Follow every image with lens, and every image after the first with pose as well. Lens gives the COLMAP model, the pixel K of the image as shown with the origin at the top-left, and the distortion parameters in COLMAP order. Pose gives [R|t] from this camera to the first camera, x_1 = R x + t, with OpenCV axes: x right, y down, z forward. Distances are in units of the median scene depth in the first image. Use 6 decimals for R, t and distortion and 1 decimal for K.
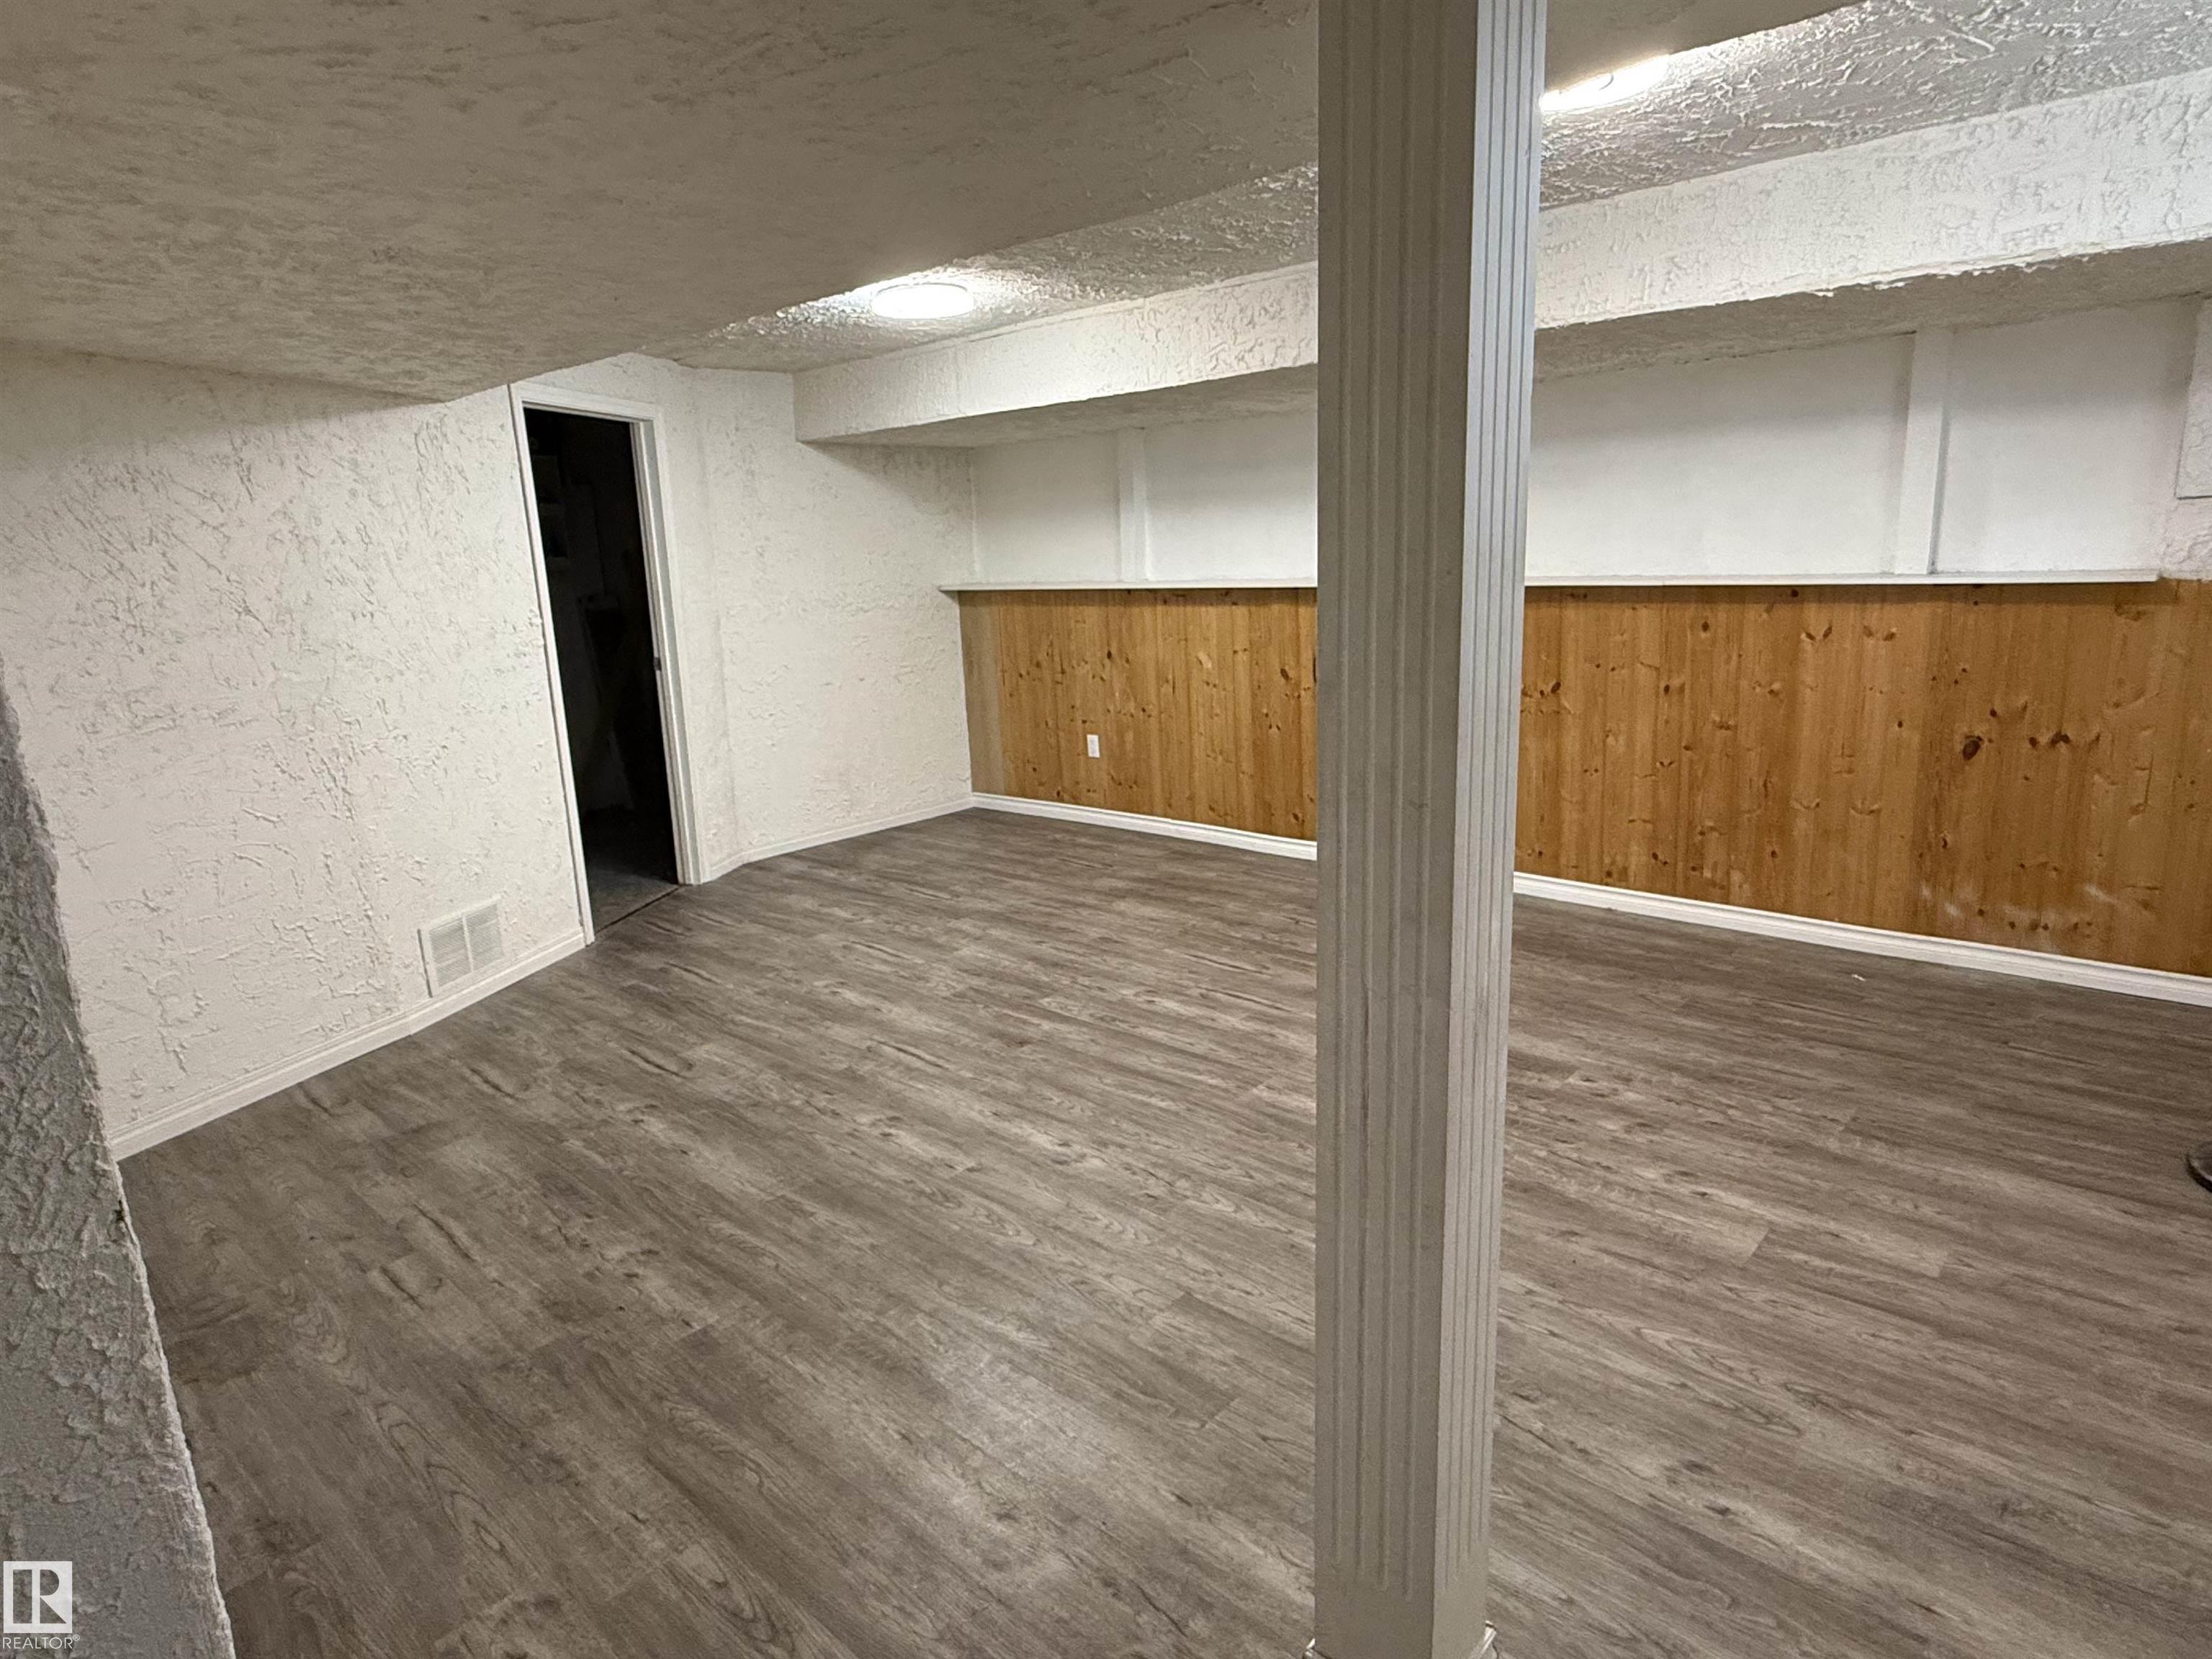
lens RADIAL K [[1238.9, 0, 1104.0], [0, 1238.9, 824.4], [0, 0, 1]] dist [0.013889, 0.000920]
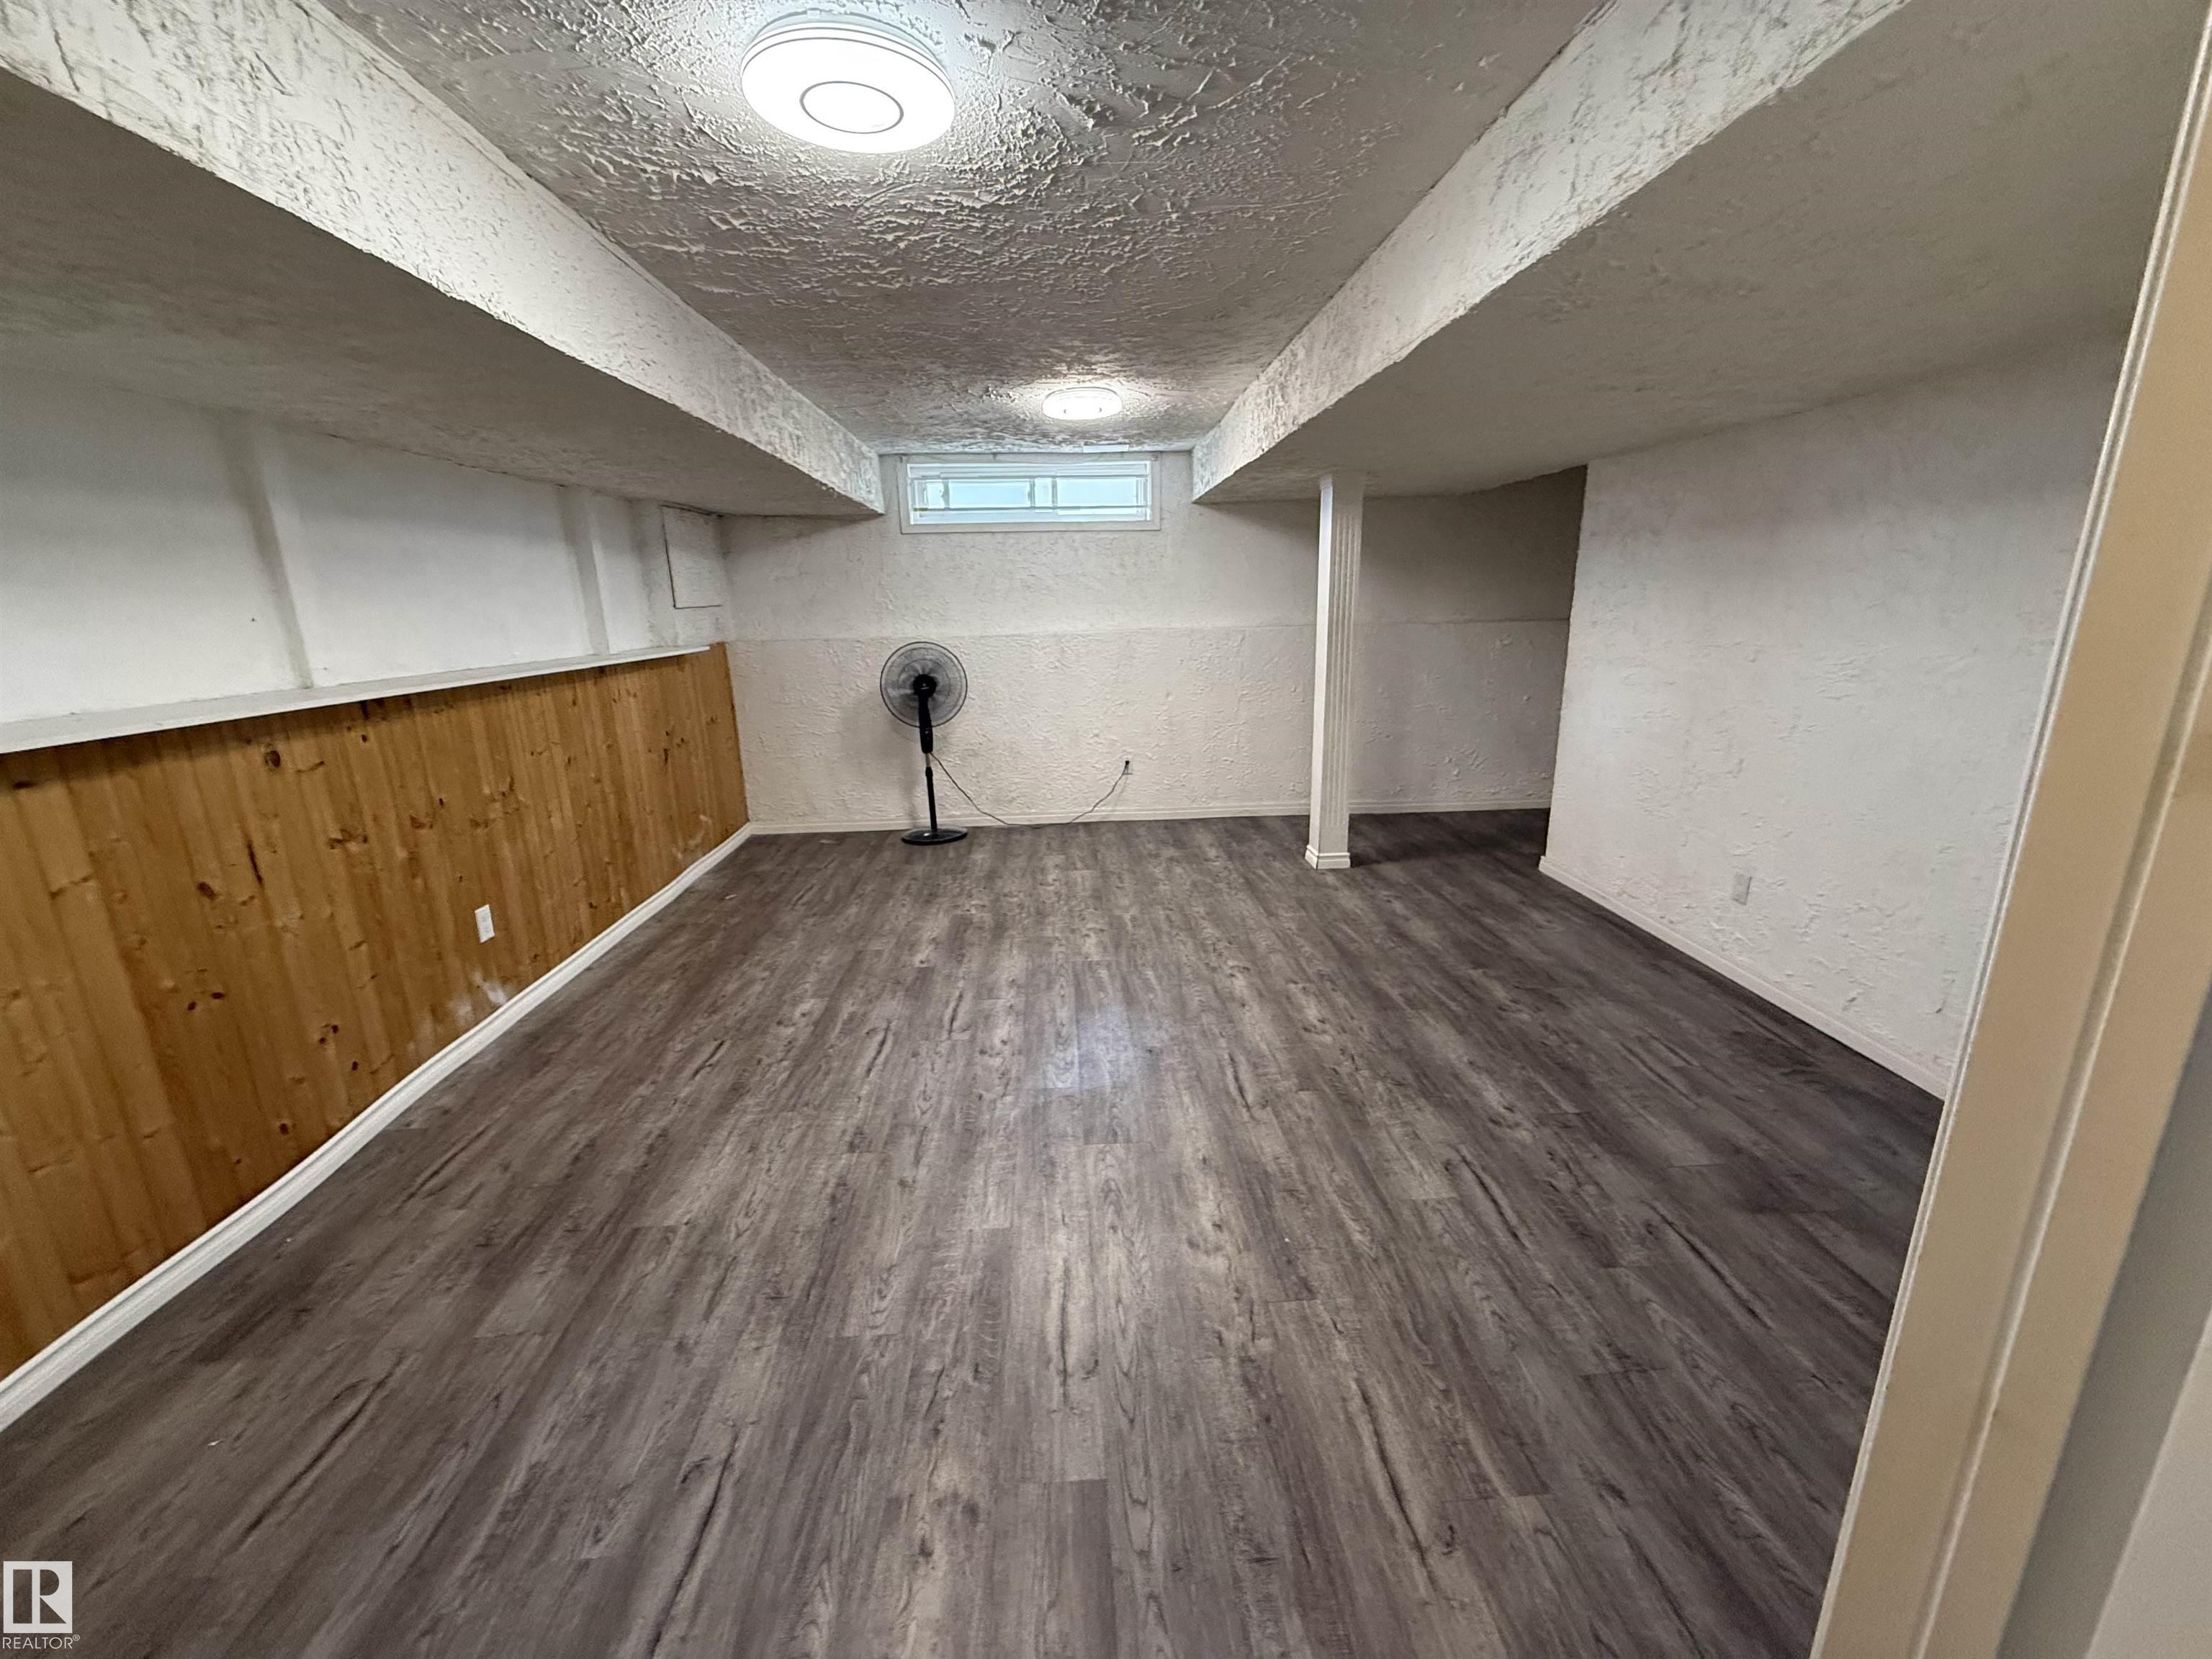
lens RADIAL K [[885.6, 0, 1101.9], [0, 885.6, 829.4], [0, 0, 1]] dist [0.002448, -0.000260]
pose [[-0.713519, -0.122488, 0.689846, -0.531106], [0.206412, 0.904153, 0.374035, -0.292057], [-0.669540, 0.409274, -0.619847, 1.374489]]
